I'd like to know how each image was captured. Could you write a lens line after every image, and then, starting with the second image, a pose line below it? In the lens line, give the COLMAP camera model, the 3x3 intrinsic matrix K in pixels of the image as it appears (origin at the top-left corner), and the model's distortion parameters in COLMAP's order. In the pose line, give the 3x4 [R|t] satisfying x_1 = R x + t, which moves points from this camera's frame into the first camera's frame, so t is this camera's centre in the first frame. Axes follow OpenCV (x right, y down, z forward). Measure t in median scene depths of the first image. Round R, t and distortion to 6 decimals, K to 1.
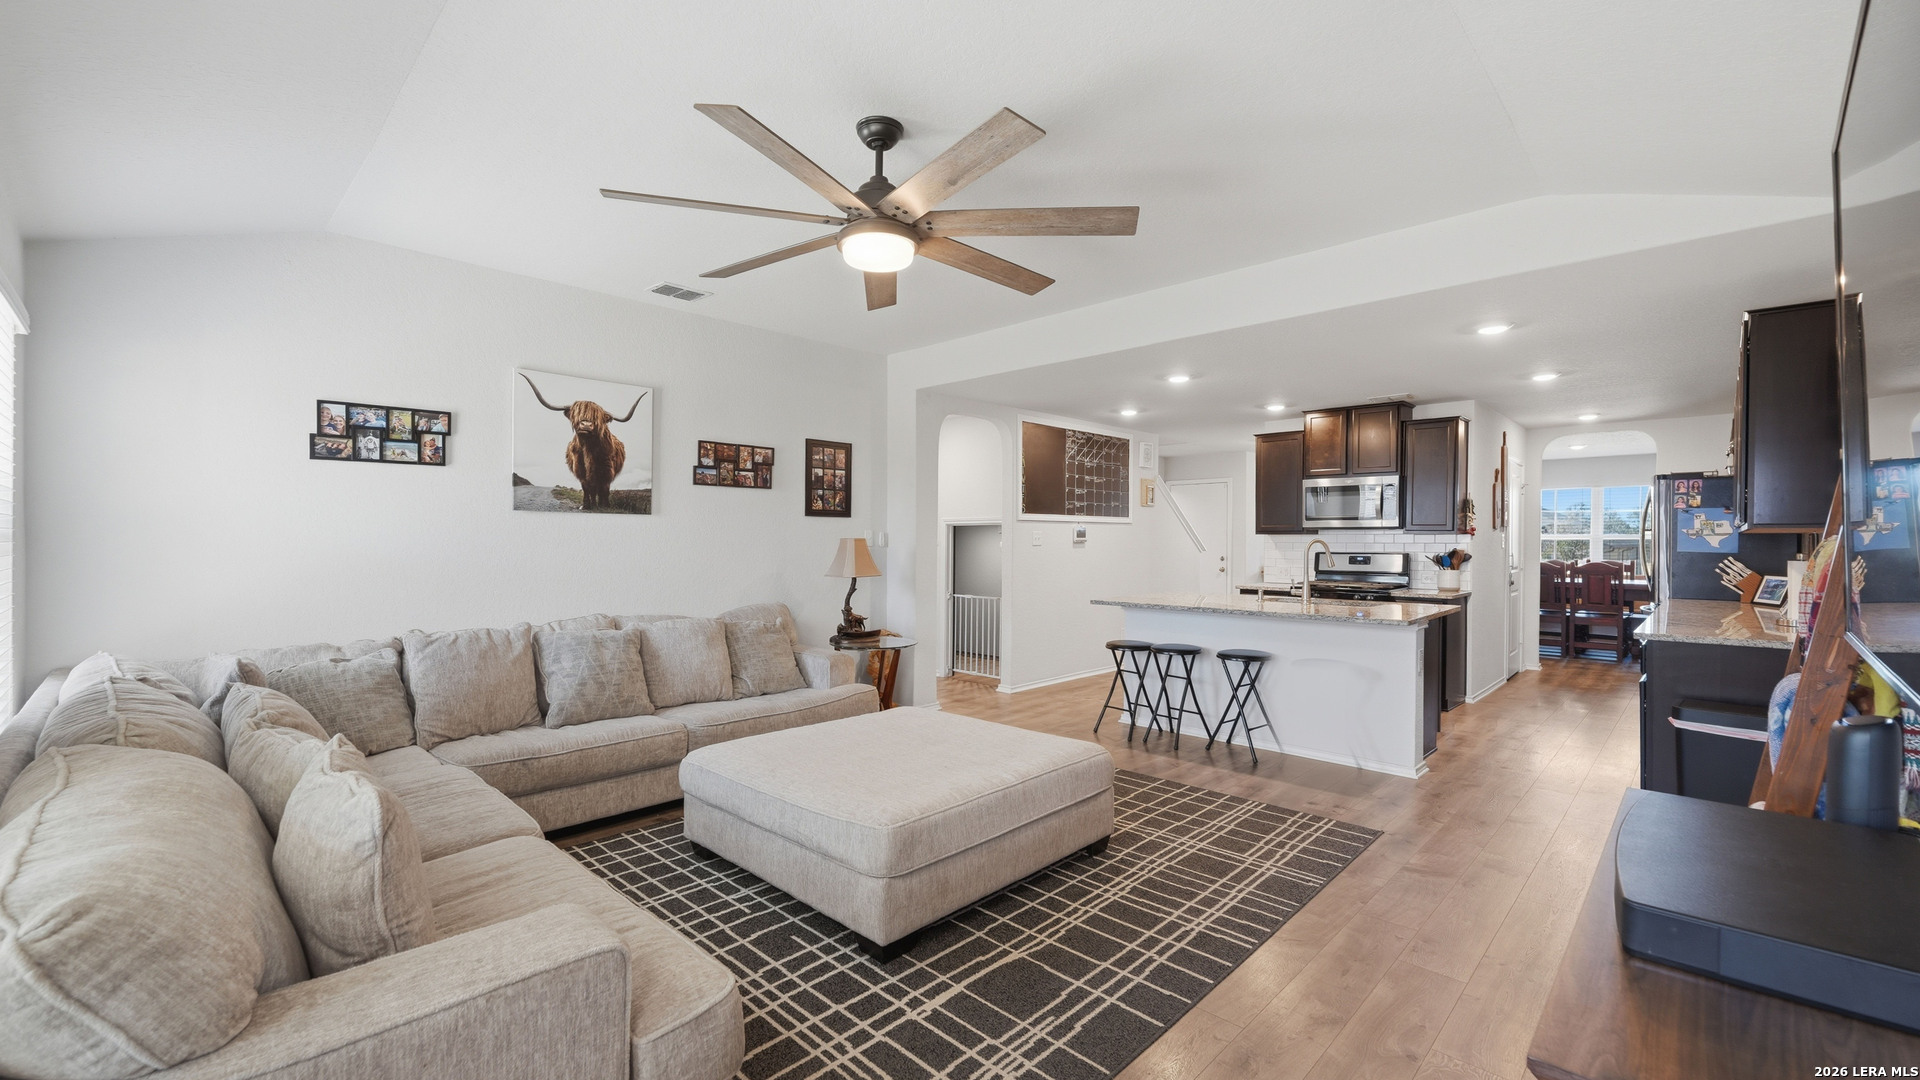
lens RADIAL K [[781.8, 0, 957.4], [0, 781.8, 547.7], [0, 0, 1]] dist [-0.001396, 0.000237]
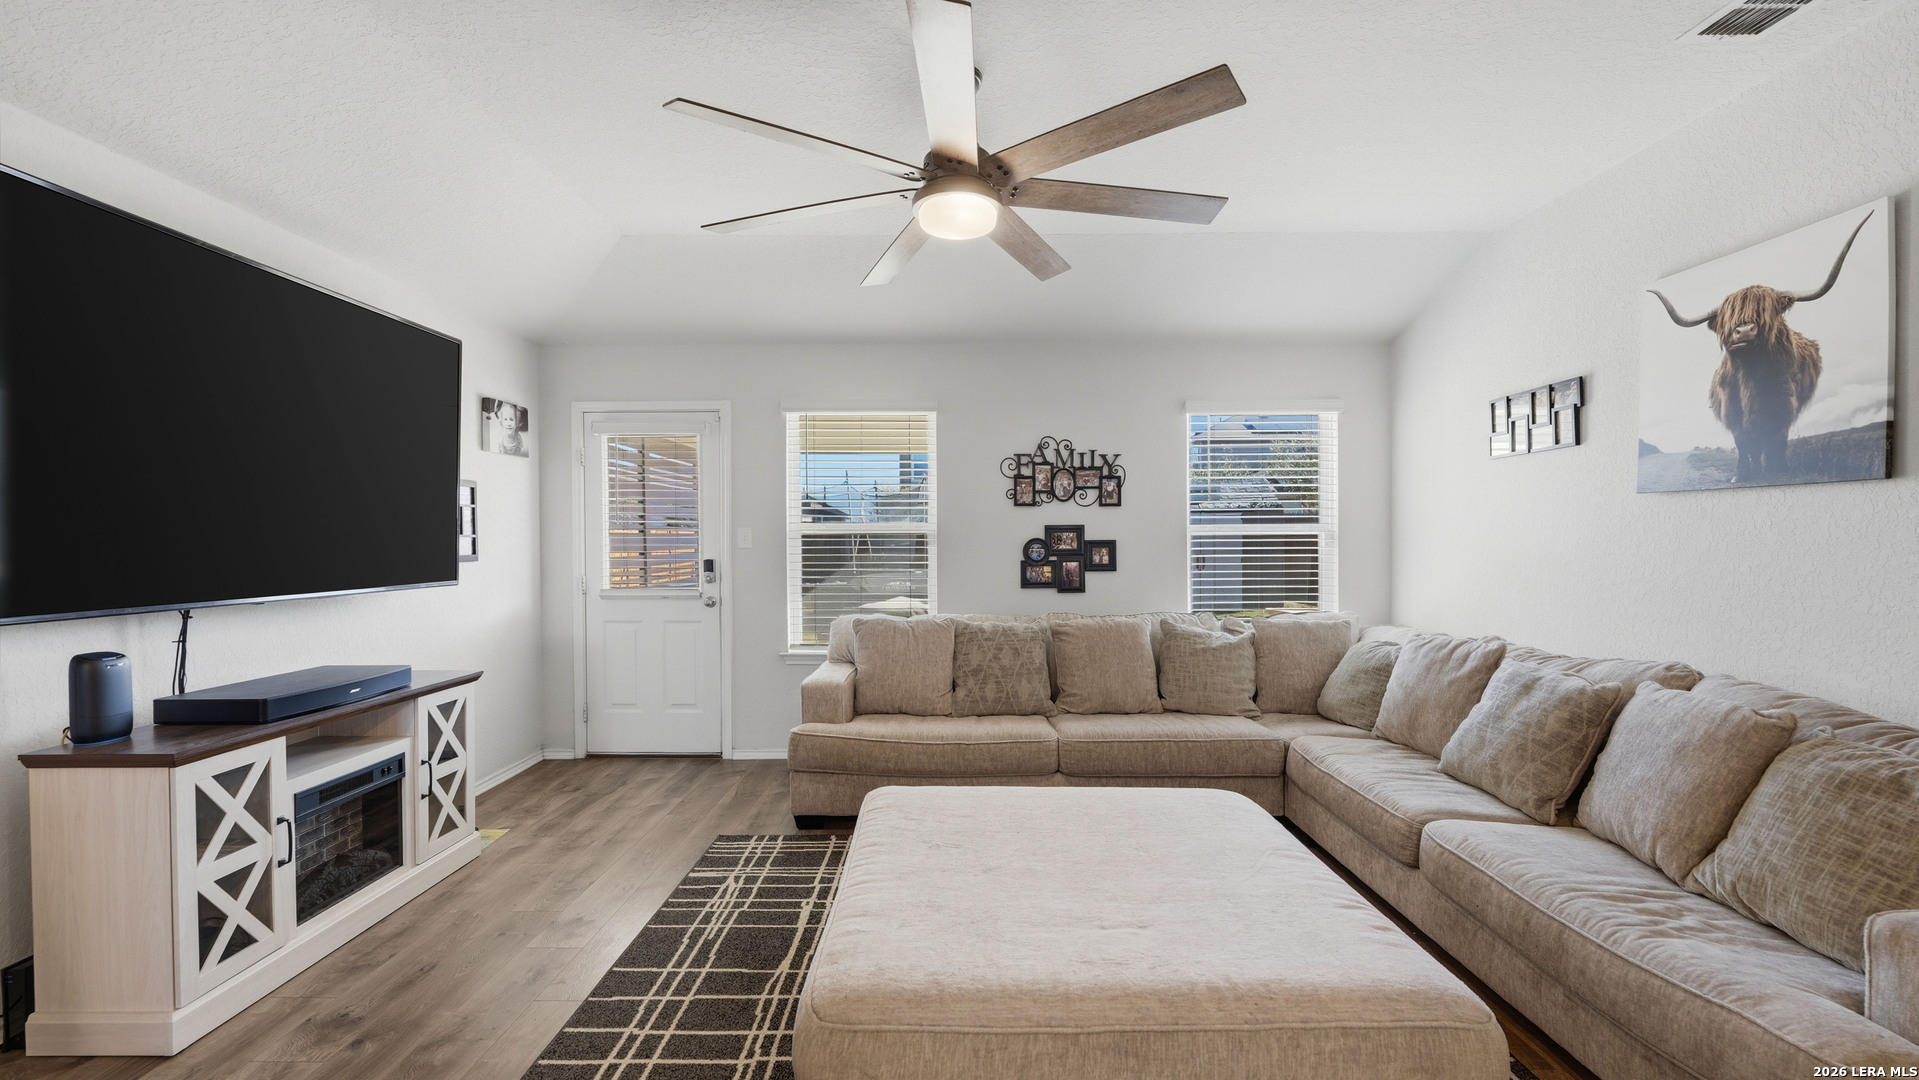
lens RADIAL K [[781.4, 0, 956.9], [0, 781.4, 547.7], [0, 0, 1]] dist [-0.001396, 0.000237]
pose [[-0.707781, 0.004806, -0.706415, 0.226134], [-0.006691, 0.999886, 0.013506, -0.004429], [0.706400, 0.014286, -0.707669, 0.715561]]
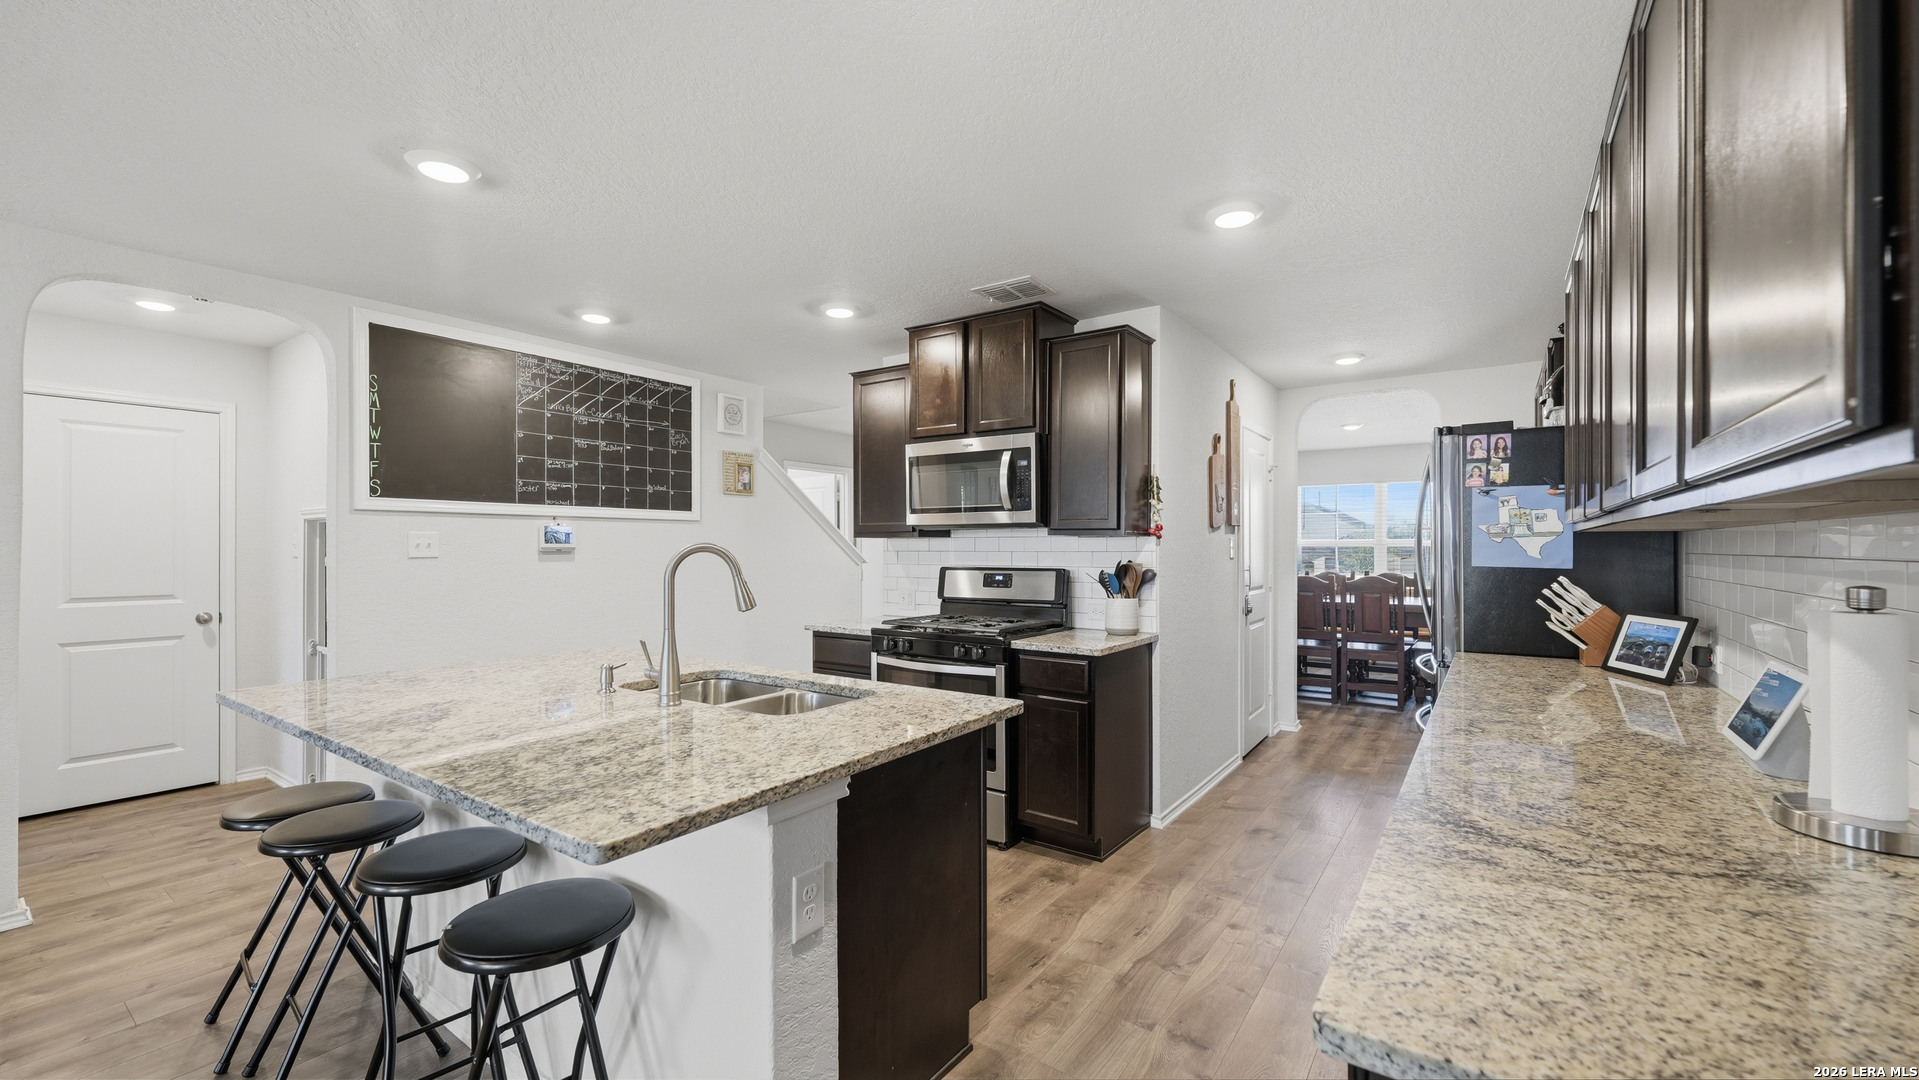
lens RADIAL K [[768.7, 0, 950.7], [0, 768.7, 545.6], [0, 0, 1]] dist [-0.003184, -0.000233]
pose [[0.987674, -0.001744, 0.156517, 0.415524], [0.003784, 0.999912, -0.012741, -0.003498], [-0.156481, 0.013176, 0.987593, 0.458289]]
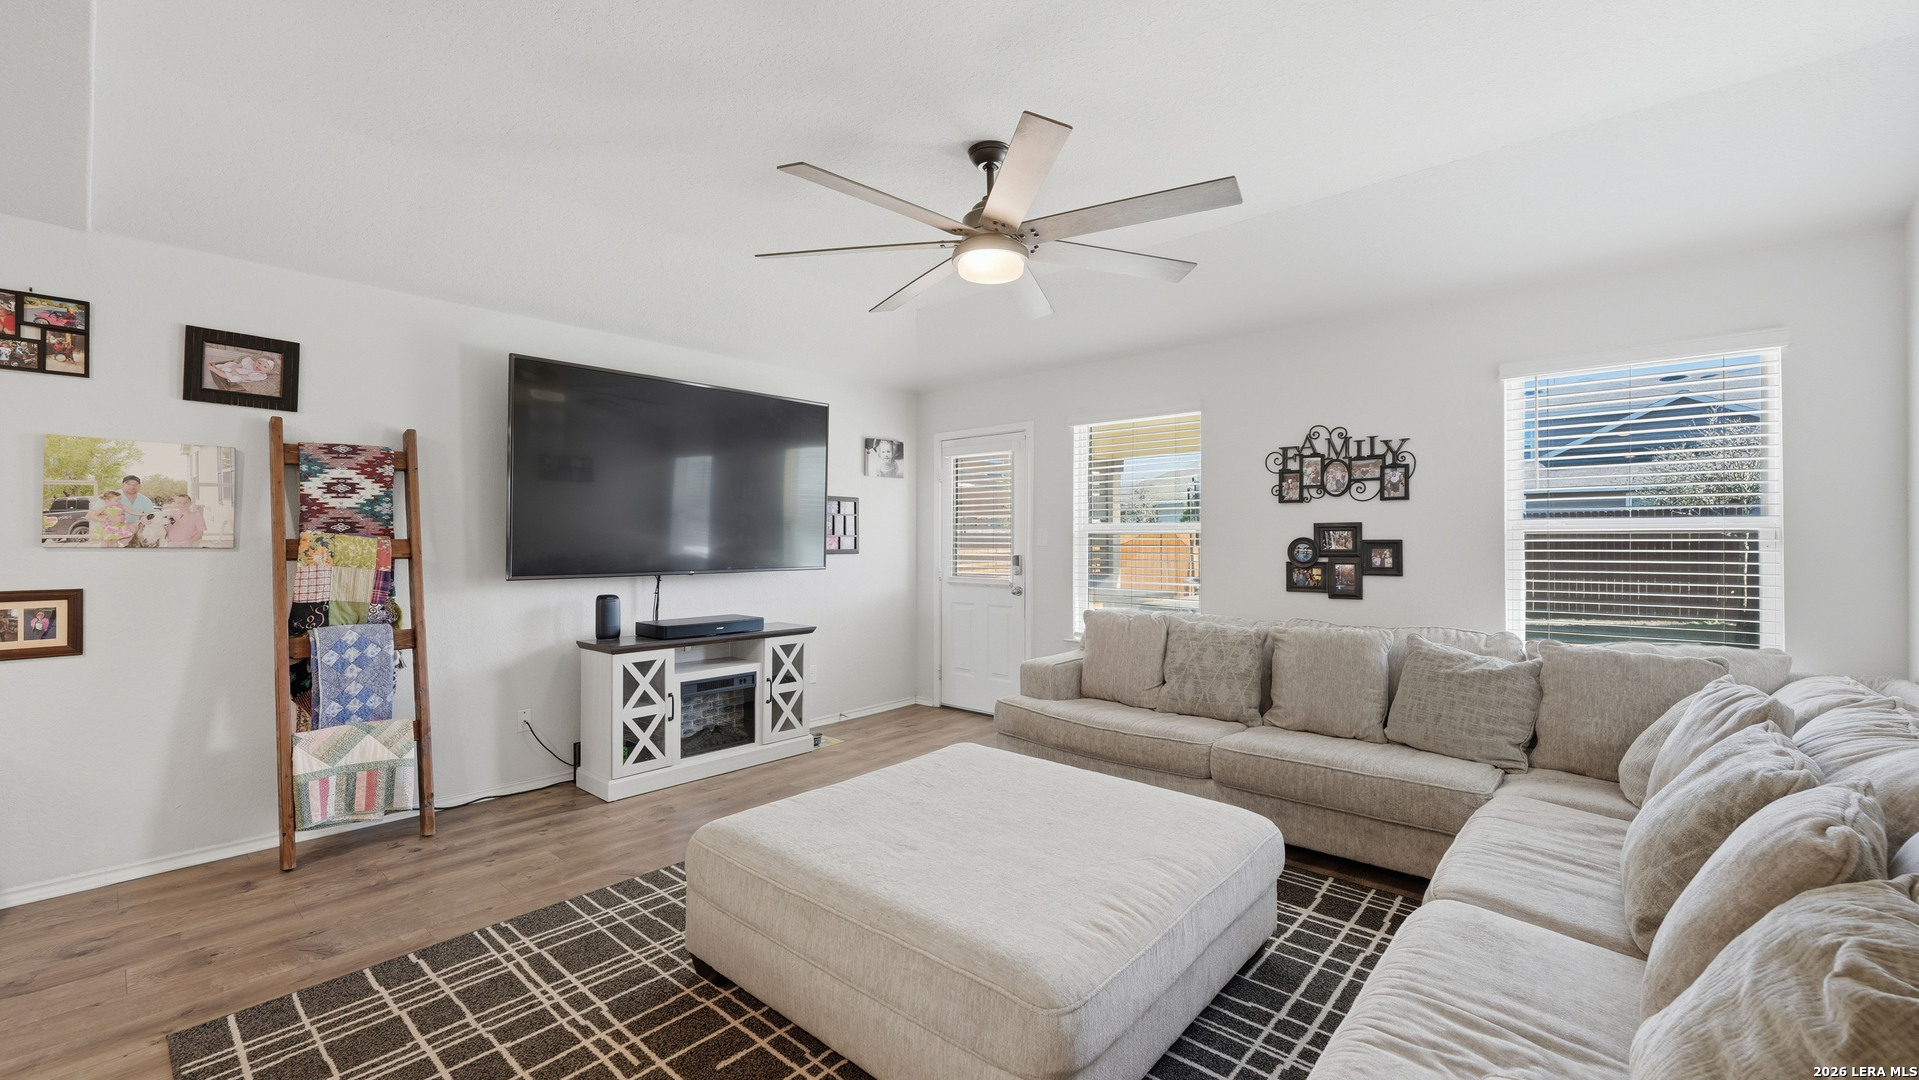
lens RADIAL K [[778.4, 0, 953.1], [0, 778.4, 530.4], [0, 0, 1]] dist [-0.000569, -0.000110]
pose [[-0.998289, -0.004138, -0.058326, 0.000554], [-0.003957, 0.999987, -0.003214, -0.006664], [0.058339, -0.002978, -0.998292, 0.896079]]
